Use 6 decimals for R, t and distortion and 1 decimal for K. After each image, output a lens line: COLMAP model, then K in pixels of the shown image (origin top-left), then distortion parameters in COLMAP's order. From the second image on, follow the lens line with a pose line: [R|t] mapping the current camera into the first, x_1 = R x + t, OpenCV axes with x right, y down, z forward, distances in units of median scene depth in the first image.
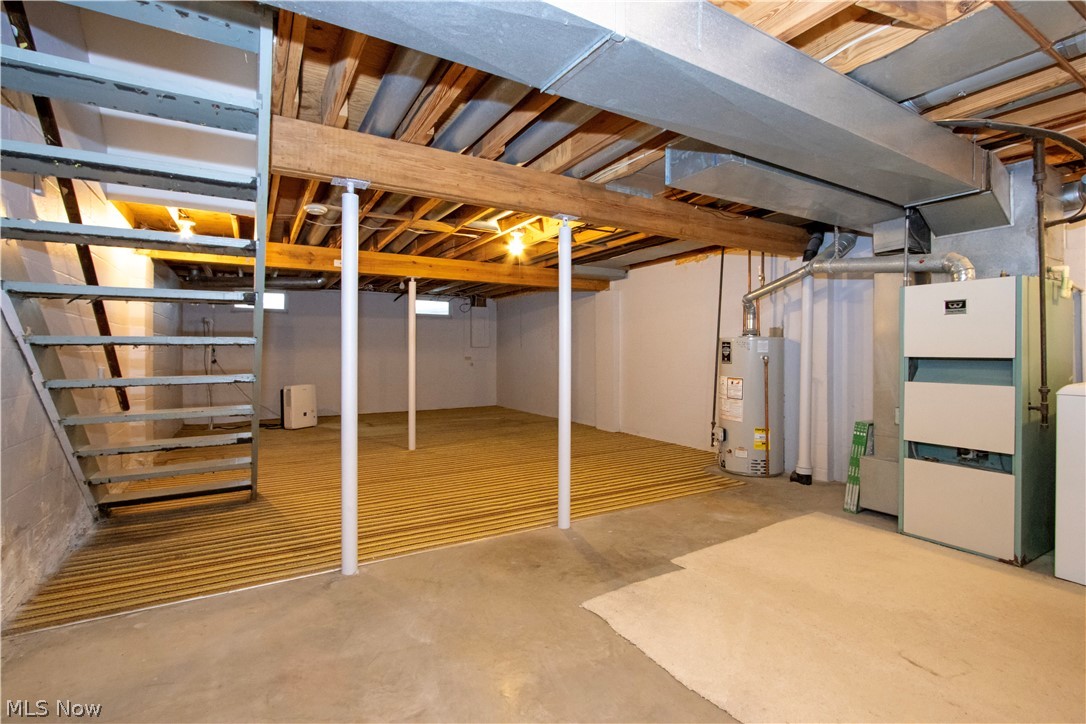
lens RADIAL K [[500.5, 0, 545.9], [0, 500.5, 358.6], [0, 0, 1]] dist [-0.018022, 0.001742]
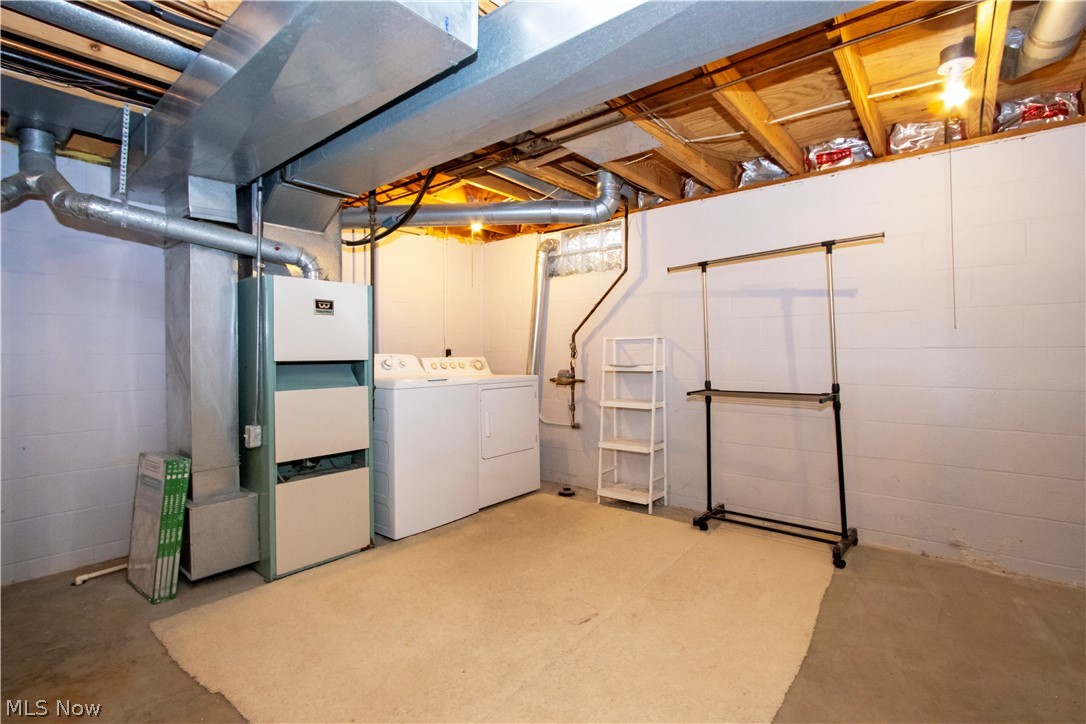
lens RADIAL K [[500.5, 0, 543.2], [0, 500.5, 355.2], [0, 0, 1]] dist [-0.018022, 0.001742]
pose [[-0.357020, -0.006688, 0.934073, -0.205179], [0.002928, 0.999961, 0.008279, -0.019294], [-0.934092, 0.005691, -0.356987, 0.938822]]
